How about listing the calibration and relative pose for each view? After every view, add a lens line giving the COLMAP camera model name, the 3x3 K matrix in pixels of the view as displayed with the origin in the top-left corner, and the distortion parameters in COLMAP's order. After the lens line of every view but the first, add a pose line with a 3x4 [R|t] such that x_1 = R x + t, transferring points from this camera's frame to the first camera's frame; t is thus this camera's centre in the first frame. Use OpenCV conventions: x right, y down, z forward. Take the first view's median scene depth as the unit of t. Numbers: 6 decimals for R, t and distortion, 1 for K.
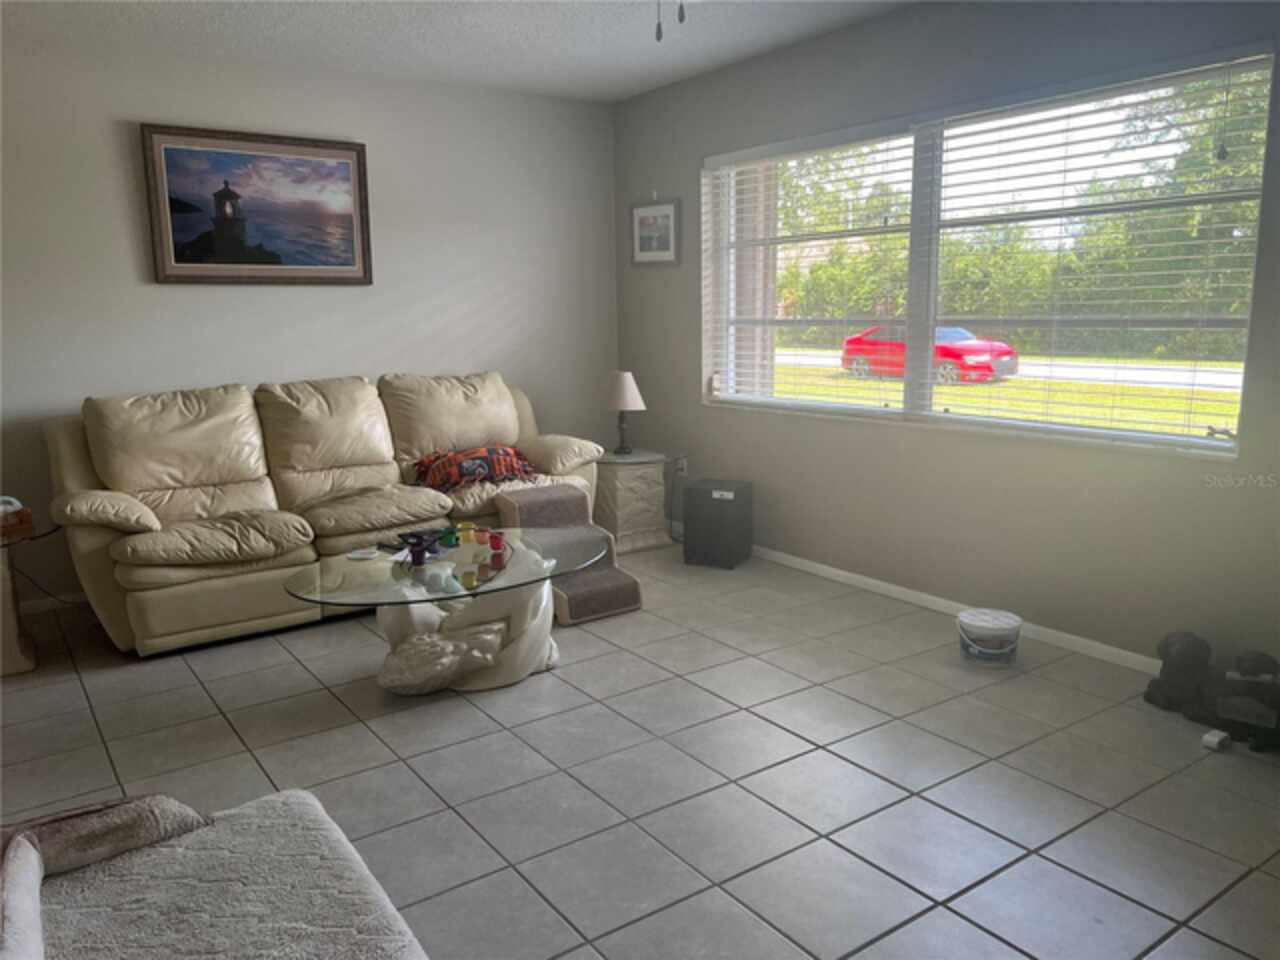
lens RADIAL K [[963.9, 0, 647.4], [0, 963.9, 478.0], [0, 0, 1]] dist [0.046639, -0.040610]
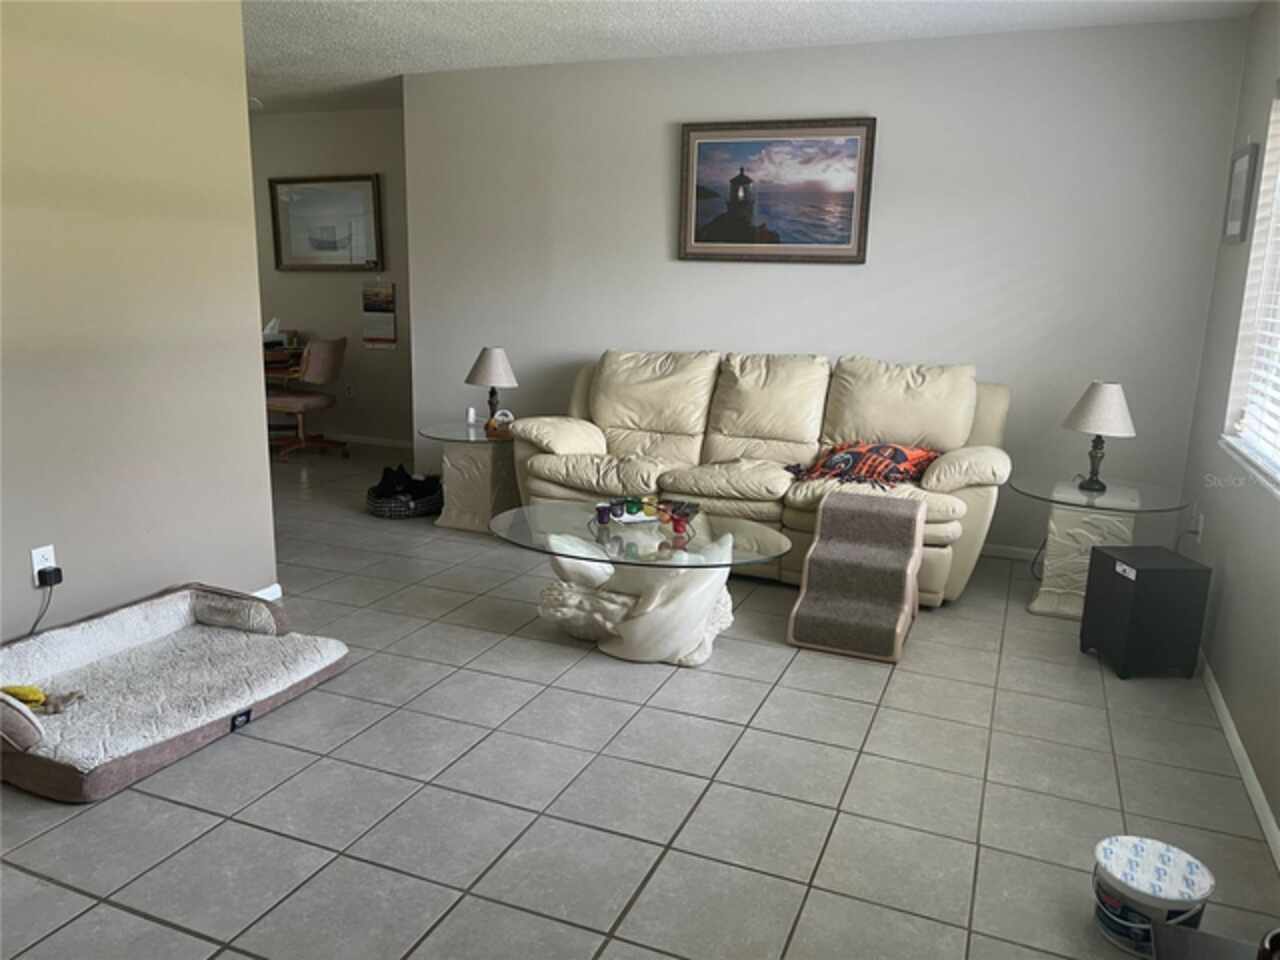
lens RADIAL K [[963.9, 0, 644.3], [0, 963.9, 480.8], [0, 0, 1]] dist [0.046639, -0.040610]
pose [[0.523802, 0.202125, -0.827513, 0.526266], [-0.185741, 0.975167, 0.120619, -0.074082], [0.831343, 0.090522, 0.548337, 0.356027]]
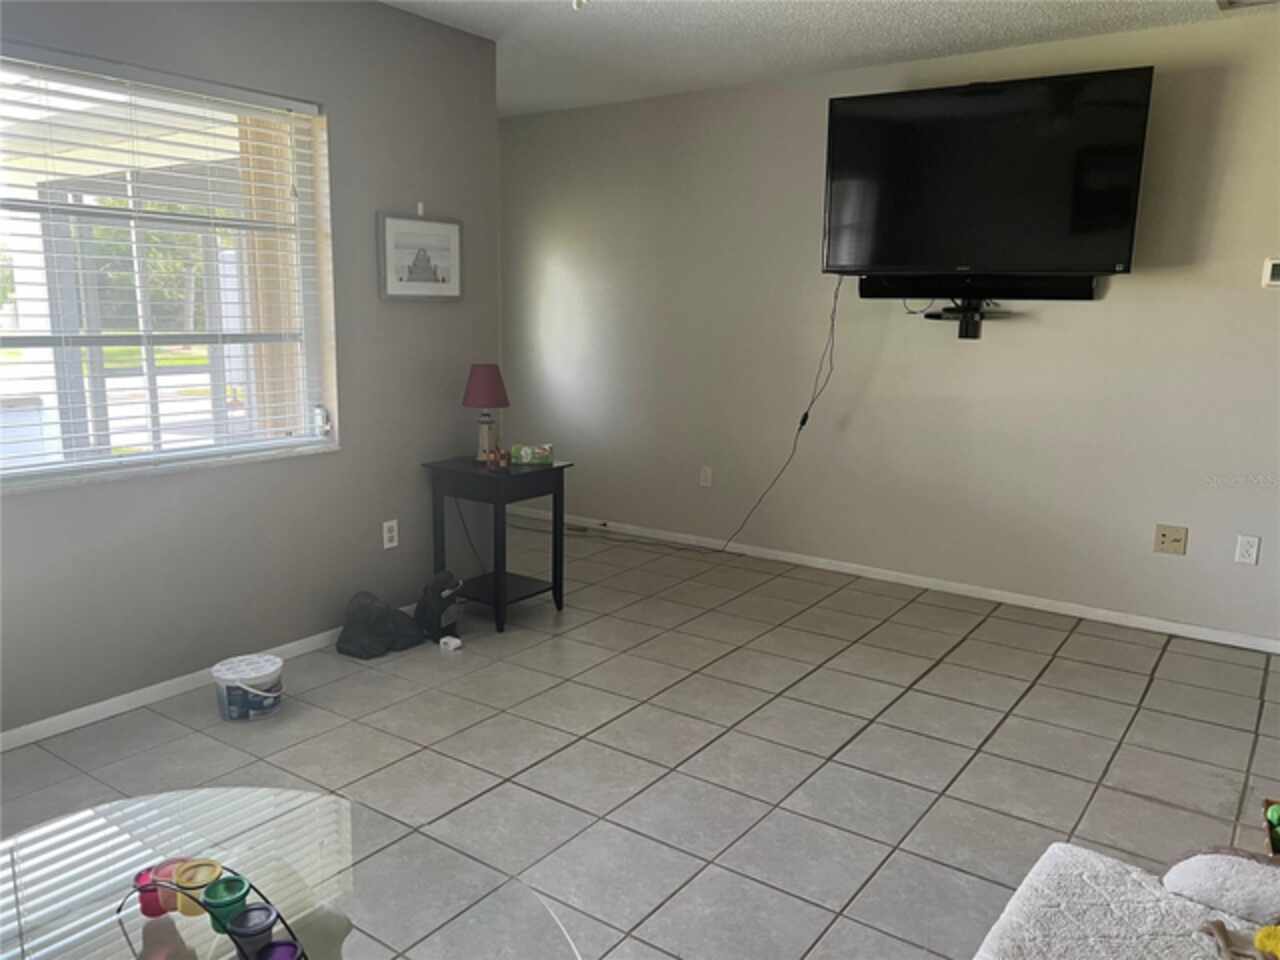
lens RADIAL K [[963.9, 0, 638.8], [0, 963.9, 481.9], [0, 0, 1]] dist [0.046639, -0.040610]
pose [[-0.323260, -0.157648, 0.933086, -0.492523], [0.157399, 0.963334, 0.217288, -0.135675], [-0.933129, 0.217107, -0.286593, 0.748017]]
